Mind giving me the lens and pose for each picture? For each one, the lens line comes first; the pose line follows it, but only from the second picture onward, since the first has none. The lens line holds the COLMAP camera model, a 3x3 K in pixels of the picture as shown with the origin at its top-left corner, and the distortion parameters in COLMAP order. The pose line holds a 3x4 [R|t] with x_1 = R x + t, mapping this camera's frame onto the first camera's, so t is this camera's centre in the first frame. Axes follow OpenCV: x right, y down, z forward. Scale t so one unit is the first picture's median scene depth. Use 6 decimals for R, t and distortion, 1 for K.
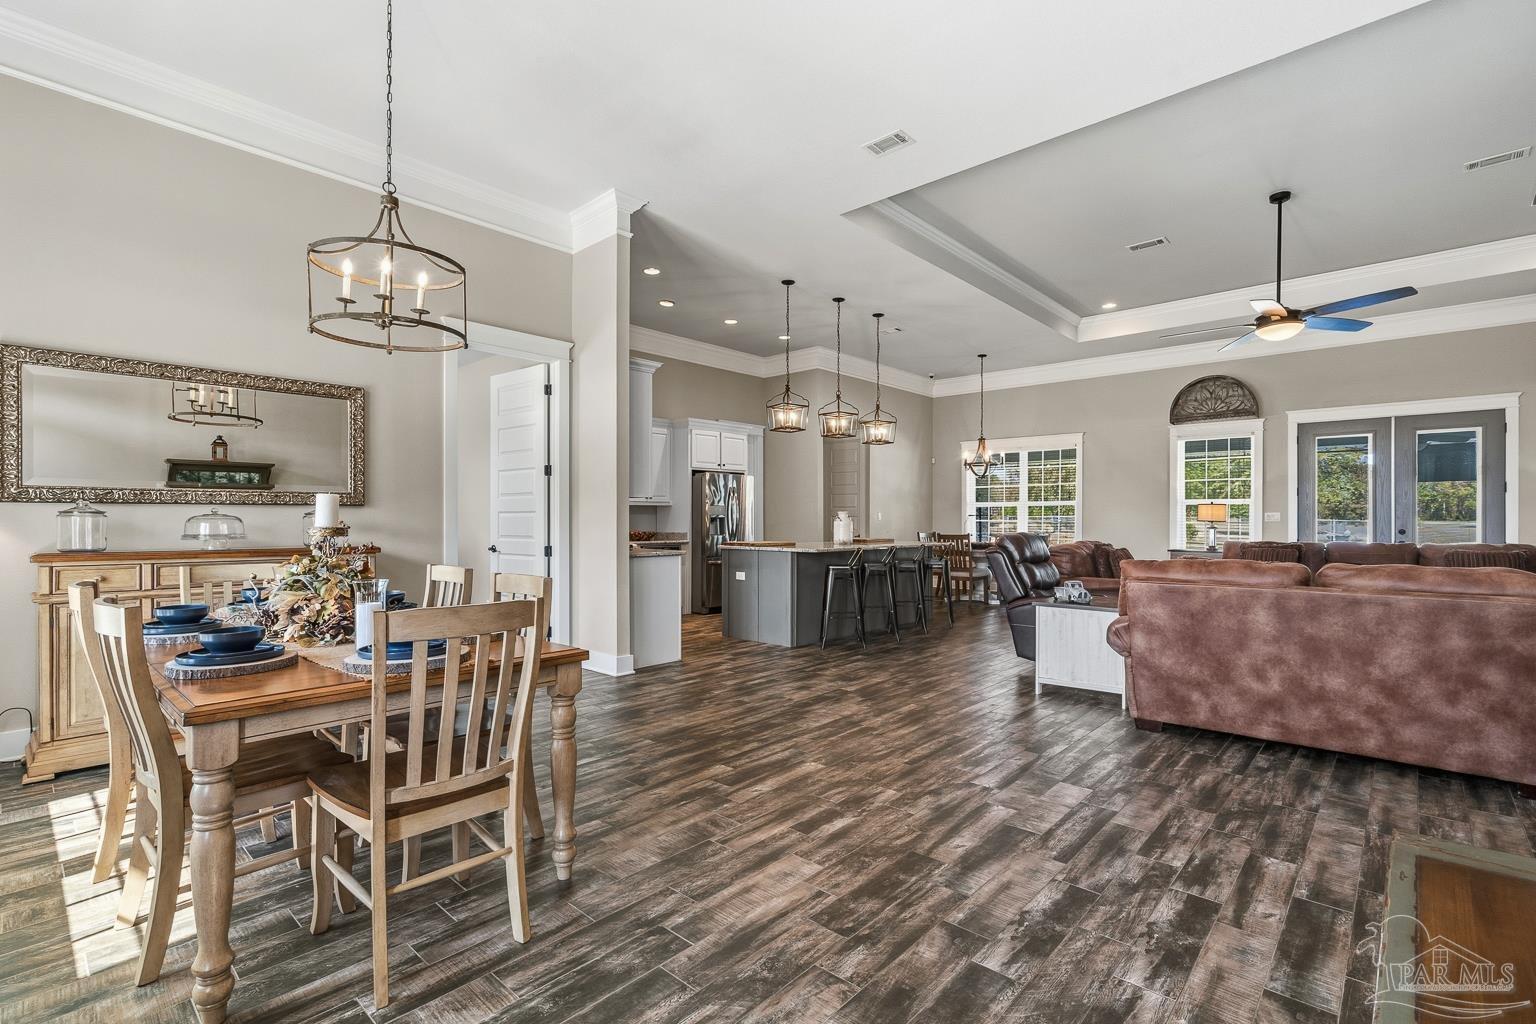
lens RADIAL K [[699.0, 0, 763.8], [0, 699.0, 516.9], [0, 0, 1]] dist [-0.007289, 0.003195]
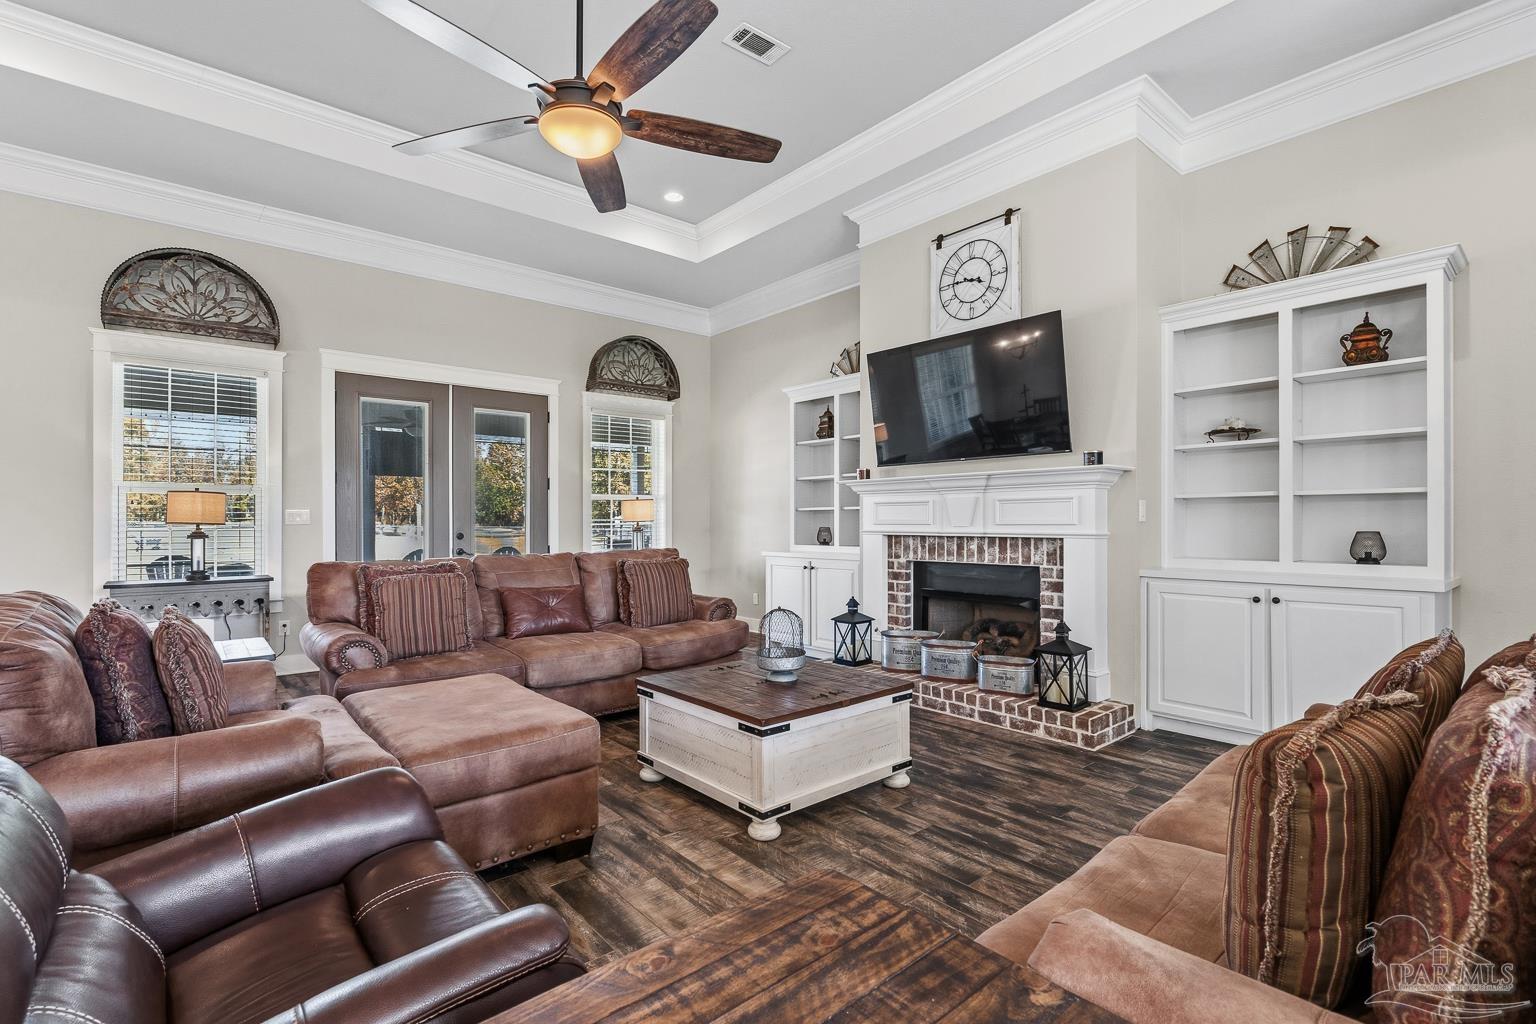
lens RADIAL K [[699.0, 0, 761.1], [0, 699.0, 513.1], [0, 0, 1]] dist [-0.007289, 0.003195]
pose [[0.128595, 0.005012, 0.991685, 0.177878], [0.001812, 0.999984, -0.005289, 0.000920], [-0.991696, 0.002477, 0.128584, 0.521413]]
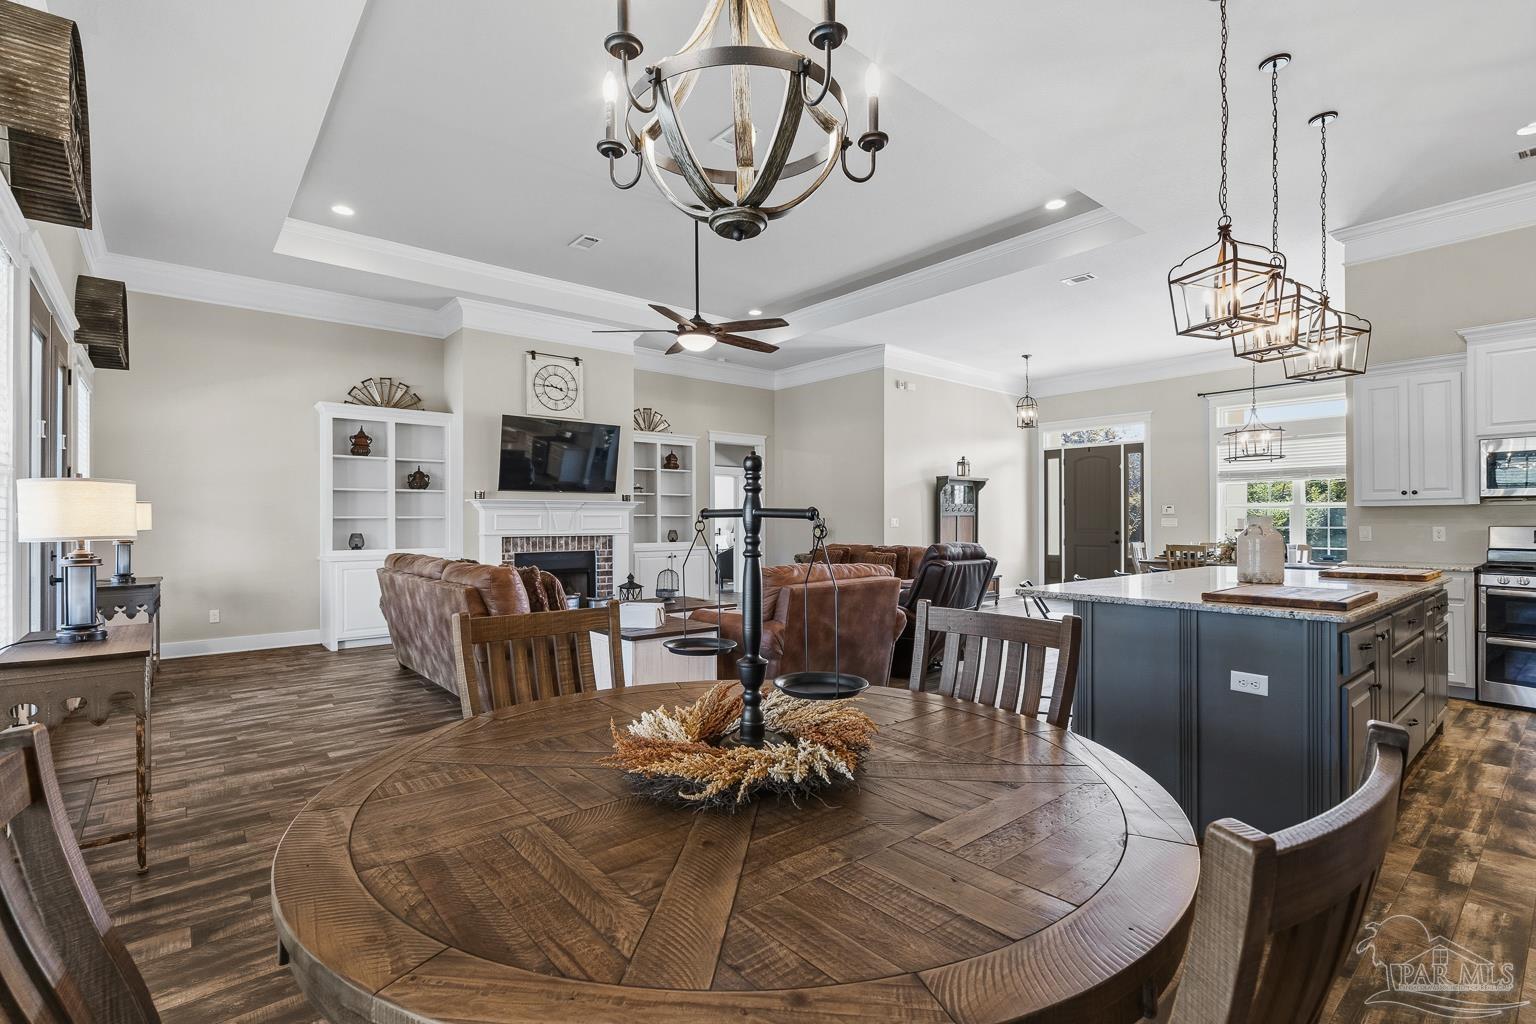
lens RADIAL K [[699.0, 0, 756.1], [0, 699.0, 515.3], [0, 0, 1]] dist [-0.007289, 0.003195]
pose [[-0.989709, 0.000673, 0.143091, 0.332299], [-0.001167, 0.999918, -0.012776, 0.000010], [-0.143088, -0.012812, -0.989627, 1.293054]]
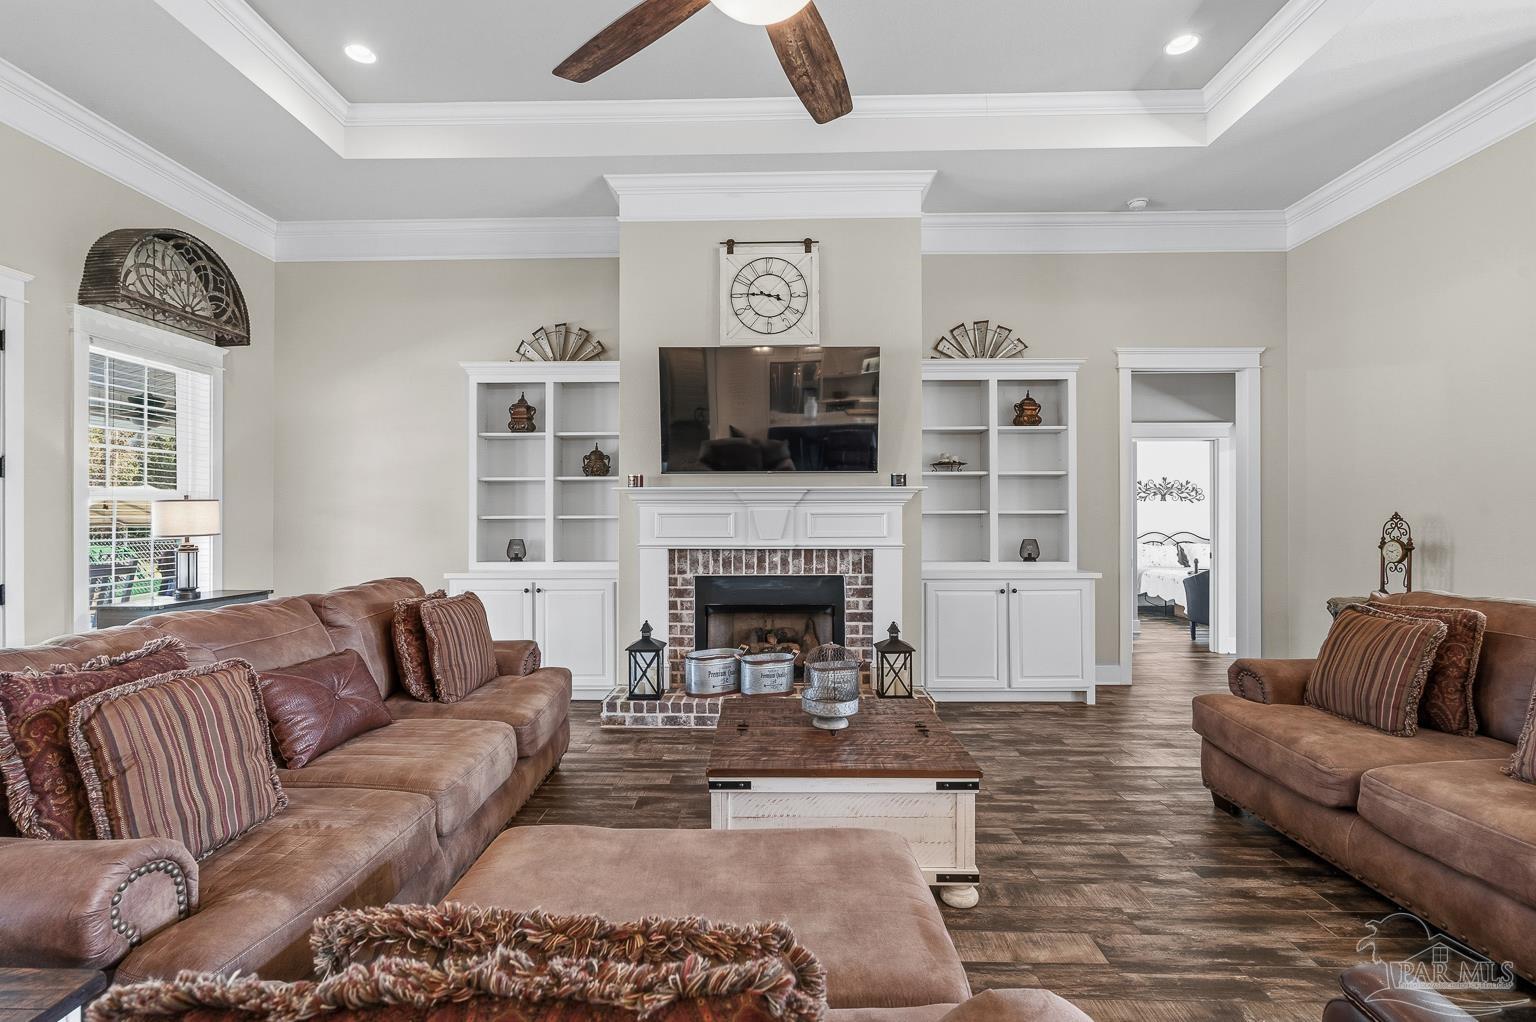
lens RADIAL K [[699.0, 0, 761.5], [0, 699.0, 514.1], [0, 0, 1]] dist [-0.007289, 0.003195]
pose [[-0.654988, 0.001576, 0.755638, 0.320892], [-0.002682, 0.999987, -0.004410, -0.008093], [-0.755635, -0.004914, -0.654975, 0.784788]]
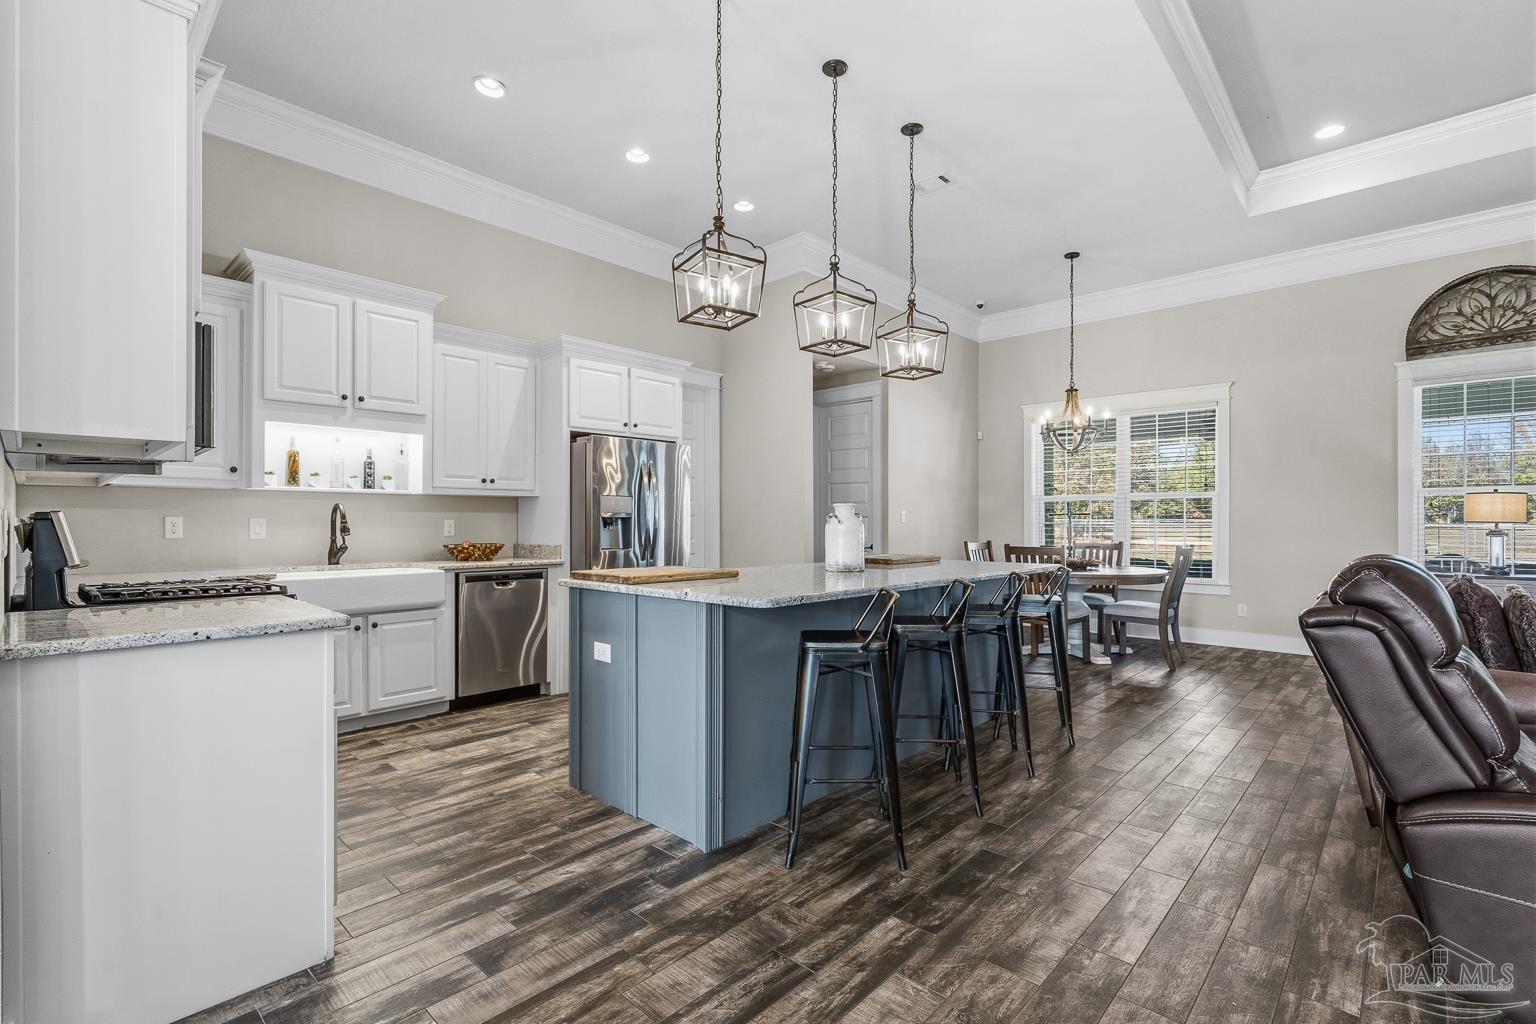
lens RADIAL K [[699.0, 0, 757.2], [0, 699.0, 524.1], [0, 0, 1]] dist [-0.007289, 0.003195]
pose [[0.999887, -0.000409, -0.015052, 0.050994], [0.000492, 0.999985, 0.005521, 0.003136], [0.015049, -0.005528, 0.999871, 0.435509]]
